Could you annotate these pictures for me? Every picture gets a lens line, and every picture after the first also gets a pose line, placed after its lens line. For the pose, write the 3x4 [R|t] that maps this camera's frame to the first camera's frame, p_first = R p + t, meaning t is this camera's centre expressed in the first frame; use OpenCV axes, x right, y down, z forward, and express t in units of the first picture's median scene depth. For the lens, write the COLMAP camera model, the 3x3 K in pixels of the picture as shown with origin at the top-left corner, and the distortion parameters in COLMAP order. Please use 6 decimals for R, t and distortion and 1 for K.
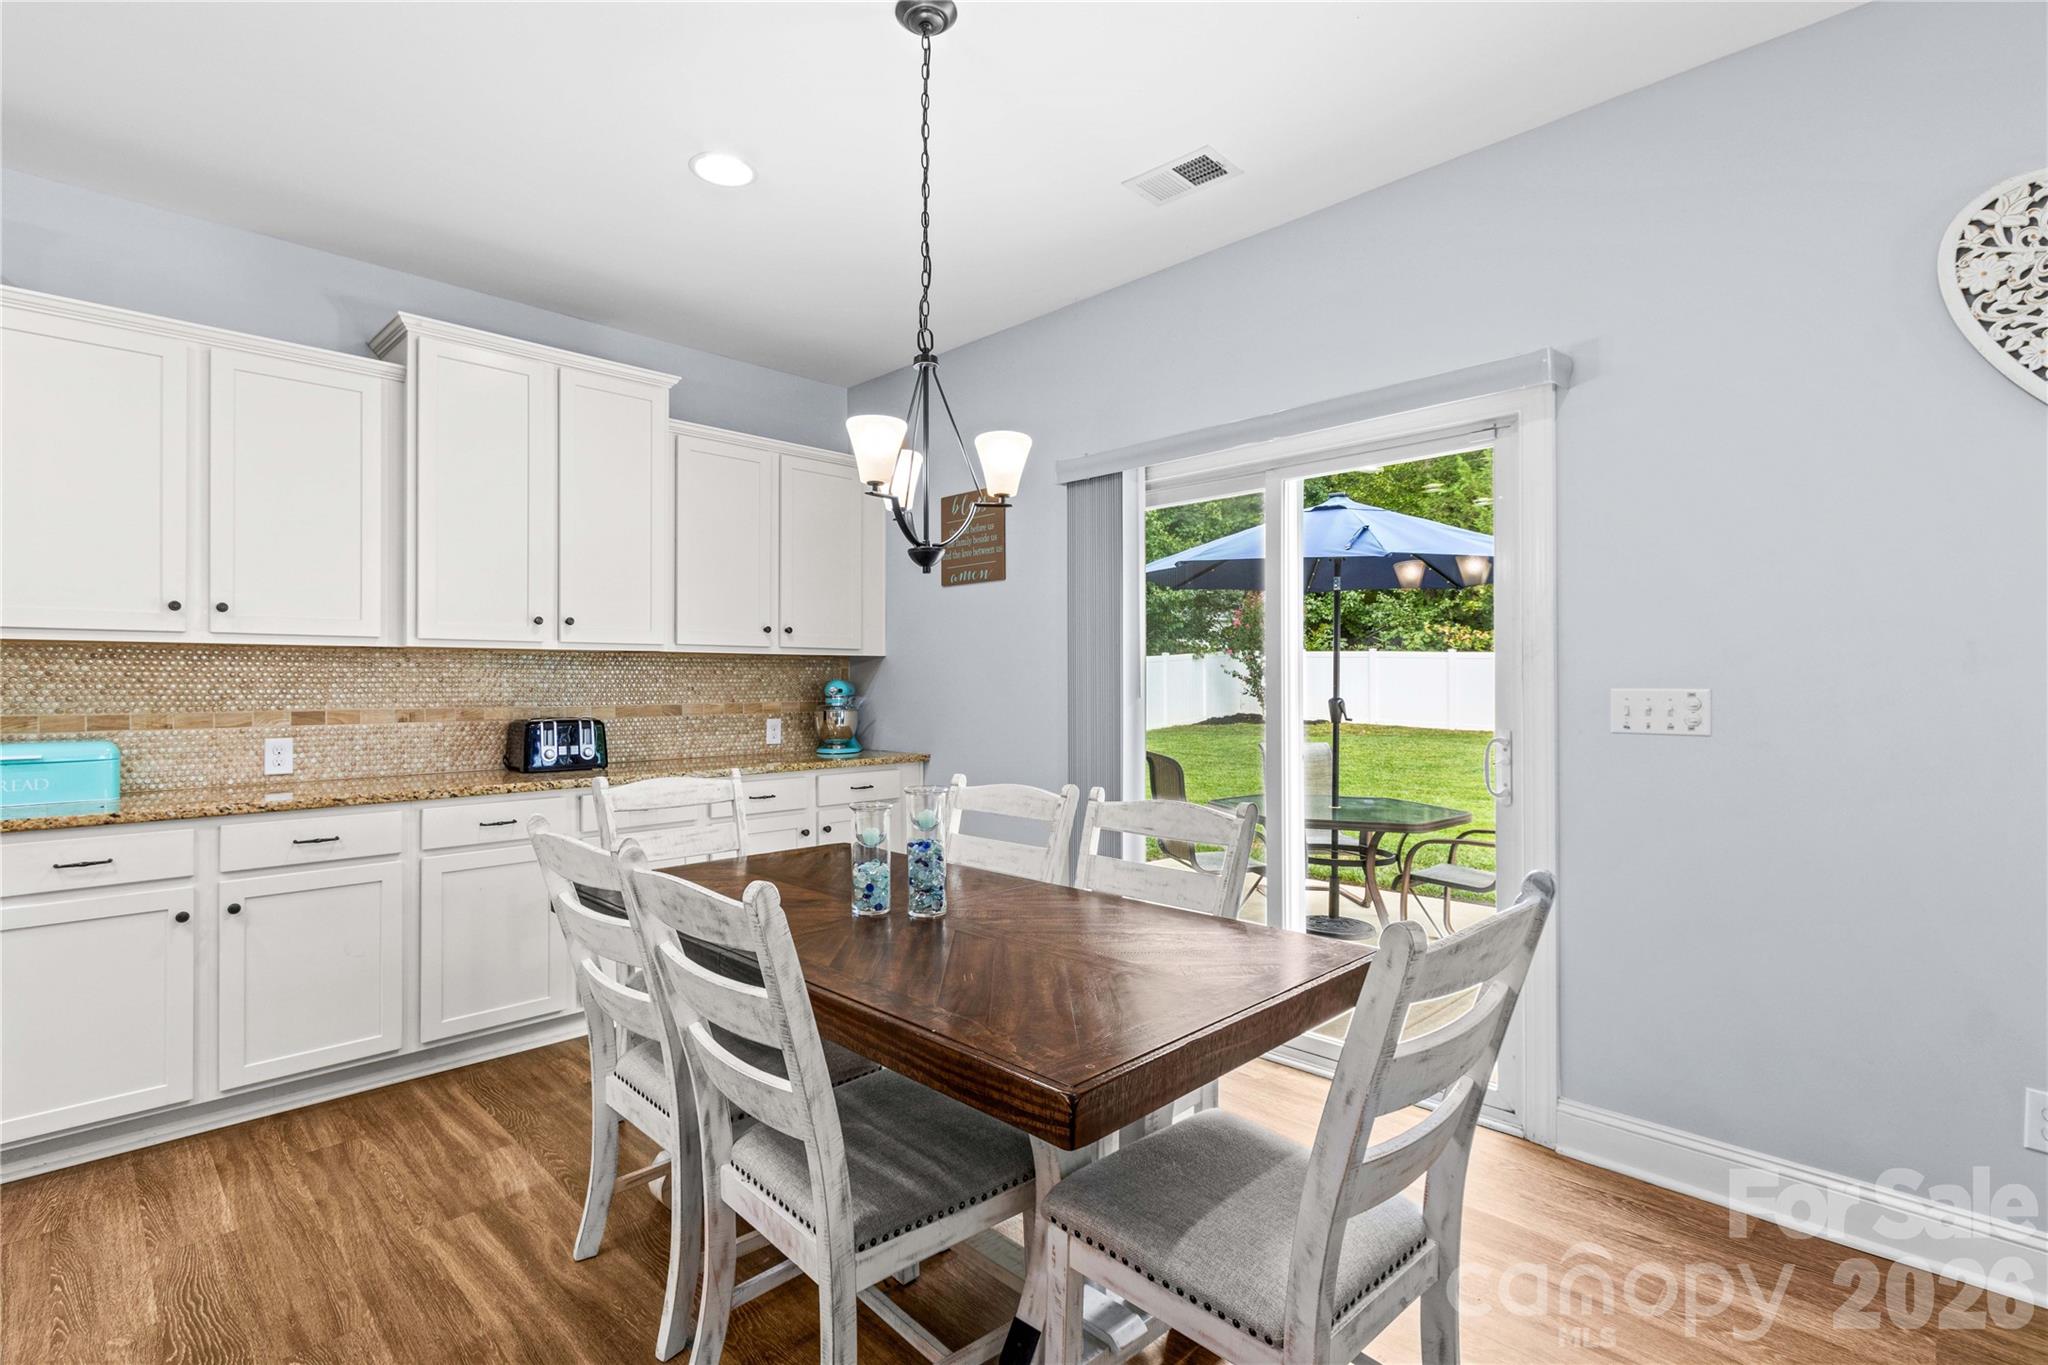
lens RADIAL K [[960.9, 0, 973.4], [0, 960.9, 680.9], [0, 0, 1]] dist [0.008732, -0.004282]
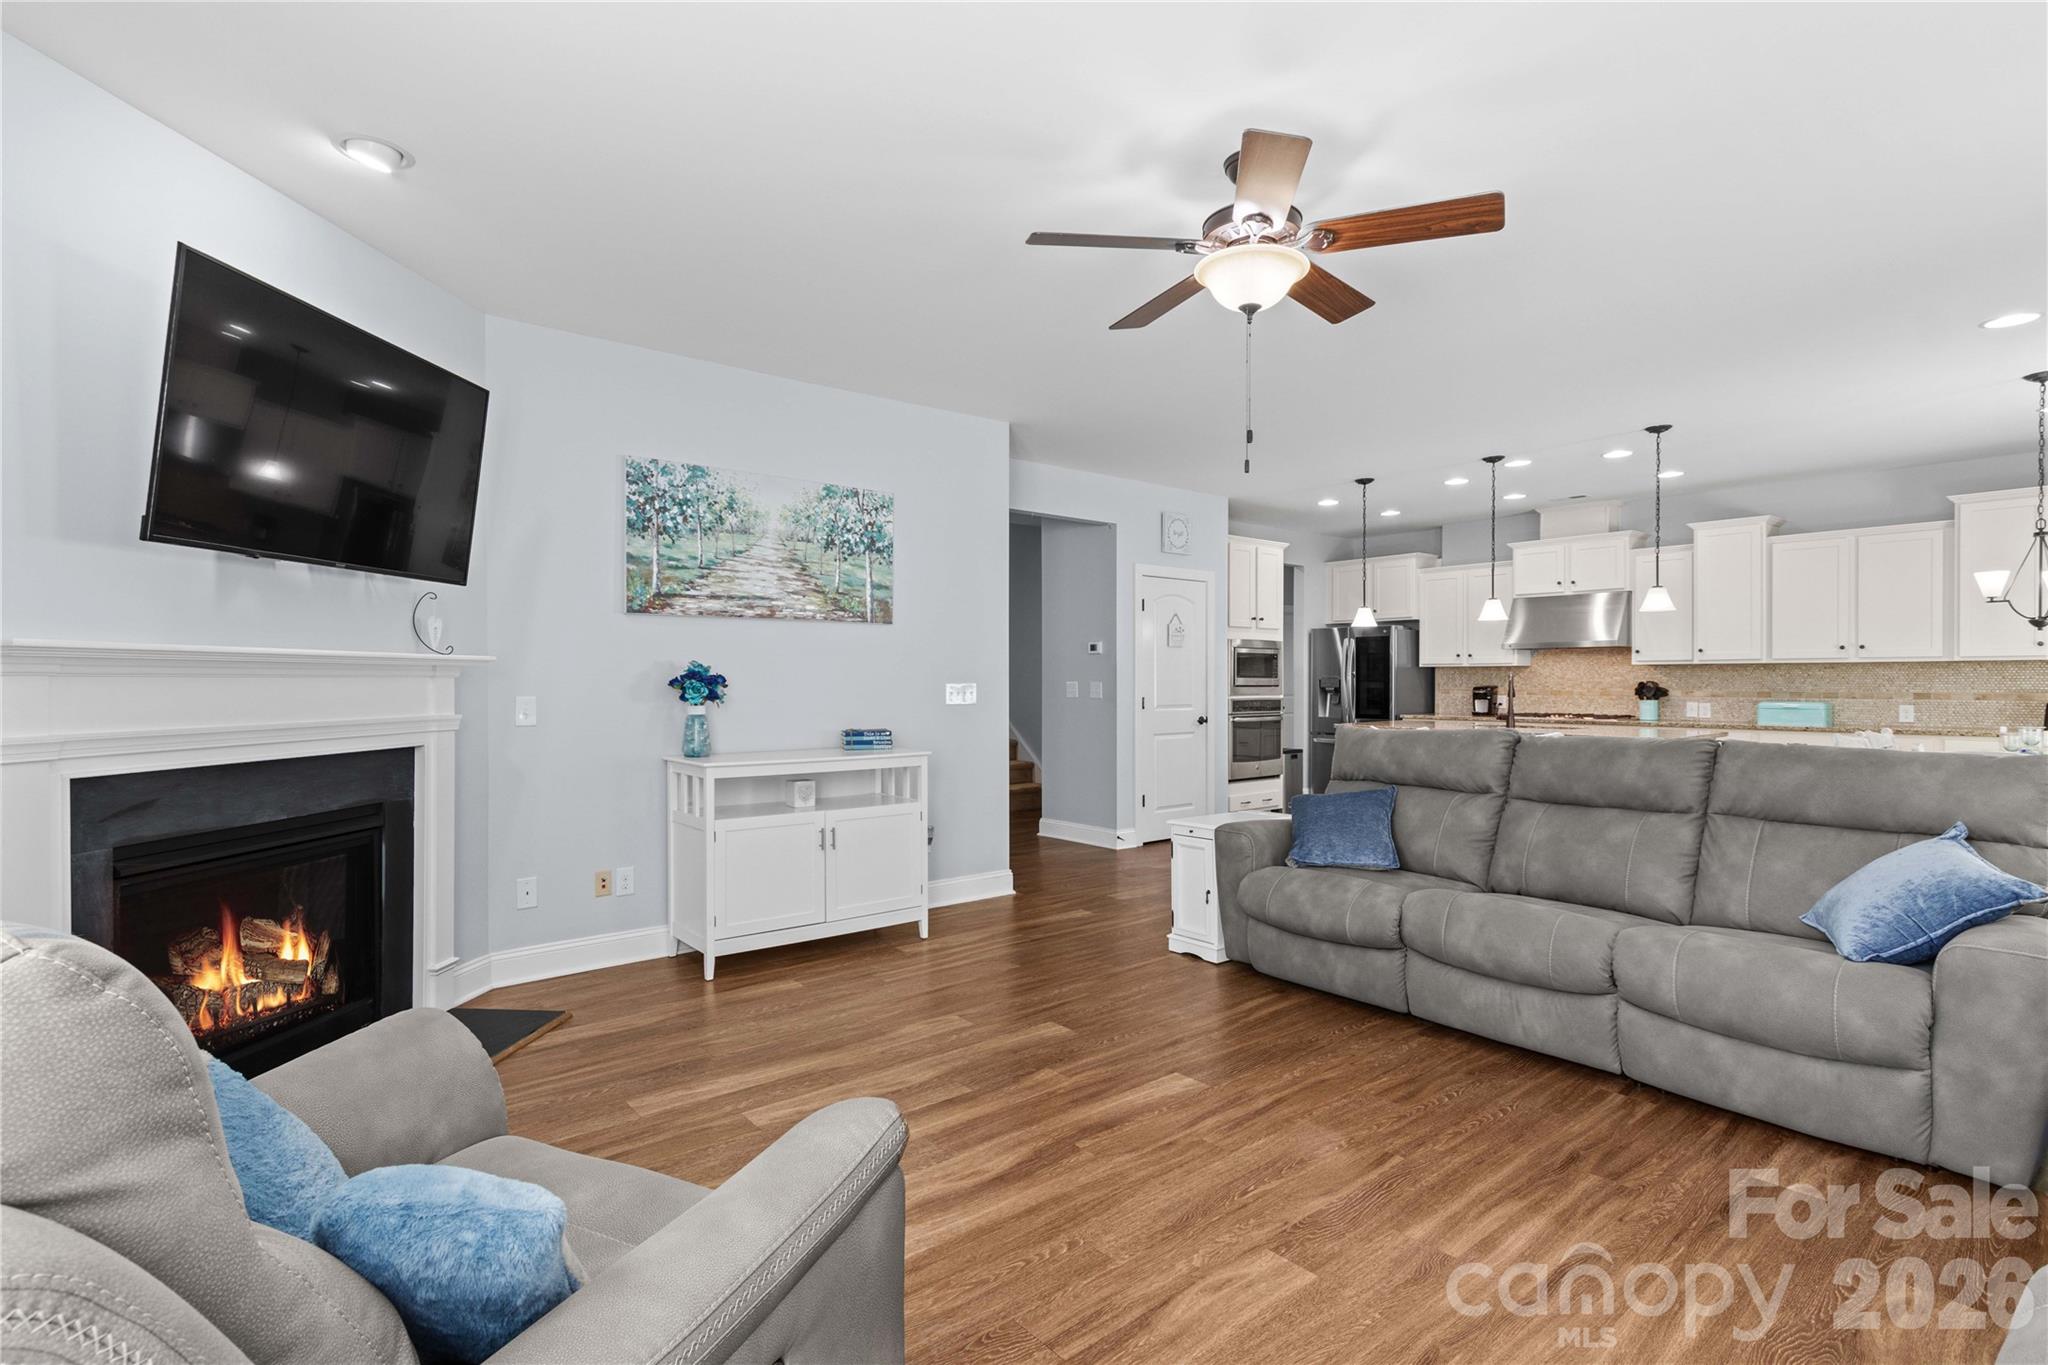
lens RADIAL K [[960.9, 0, 1024.4], [0, 960.9, 683.5], [0, 0, 1]] dist [0.008732, -0.004282]
pose [[-0.078490, 0.008293, -0.996880, 1.641485], [0.002495, 0.999964, 0.008122, -0.011187], [0.996912, -0.001849, -0.078508, -0.812986]]
